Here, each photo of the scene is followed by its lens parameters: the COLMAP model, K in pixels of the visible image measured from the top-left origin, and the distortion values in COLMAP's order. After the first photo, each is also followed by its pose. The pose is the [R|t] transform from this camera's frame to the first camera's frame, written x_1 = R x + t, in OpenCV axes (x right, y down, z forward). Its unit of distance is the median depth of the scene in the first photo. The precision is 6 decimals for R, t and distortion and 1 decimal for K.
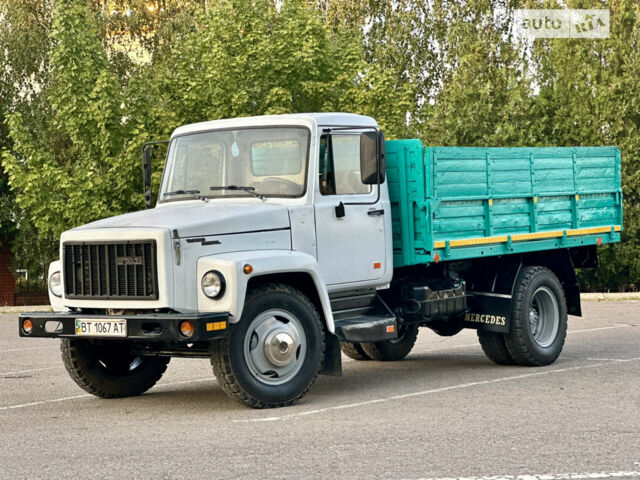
lens RADIAL K [[1449.6, 0, 309.3], [0, 1449.6, 224.3], [0, 0, 1]] dist [-0.213624, 7.528727]
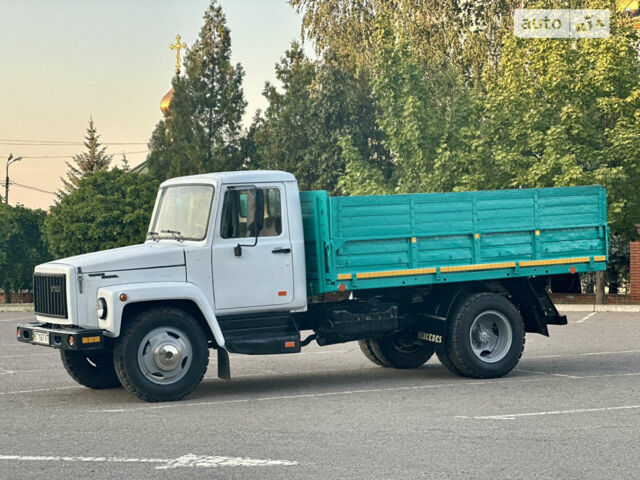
lens RADIAL K [[1449.6, 0, 309.3], [0, 1449.6, 224.3], [0, 0, 1]] dist [-0.213624, 7.528727]
pose [[0.909416, 0.002737, -0.415878, 0.586043], [0.001811, 0.999943, 0.010540, -0.044170], [0.415883, -0.010338, 0.909359, -0.128067]]
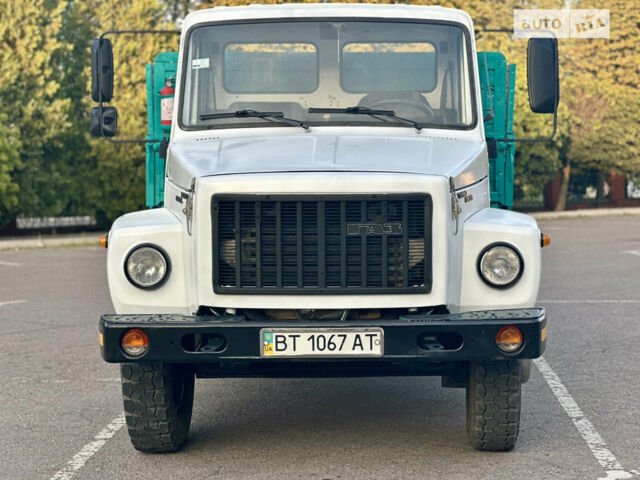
lens RADIAL K [[1449.6, 0, 309.3], [0, 1449.6, 224.3], [0, 0, 1]] dist [-0.213624, 7.528727]
pose [[0.807490, -0.005175, 0.589858, -0.438908], [-0.019603, 0.999174, 0.035601, 0.002685], [-0.589555, -0.040310, 0.806722, 0.476401]]
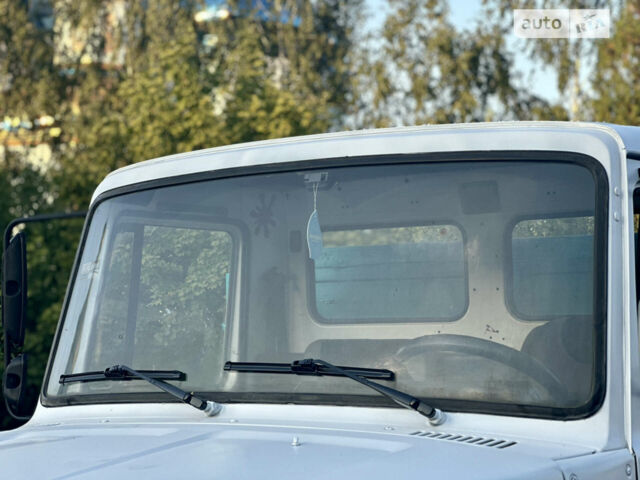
lens RADIAL K [[1449.6, 0, 309.3], [0, 1449.6, 224.3], [0, 0, 1]] dist [-0.213624, 7.528727]
pose [[0.997555, 0.031379, 0.062451, -0.069590], [-0.025310, 0.995089, -0.095694, -0.025458], [-0.065147, 0.093880, 0.993450, 0.699678]]
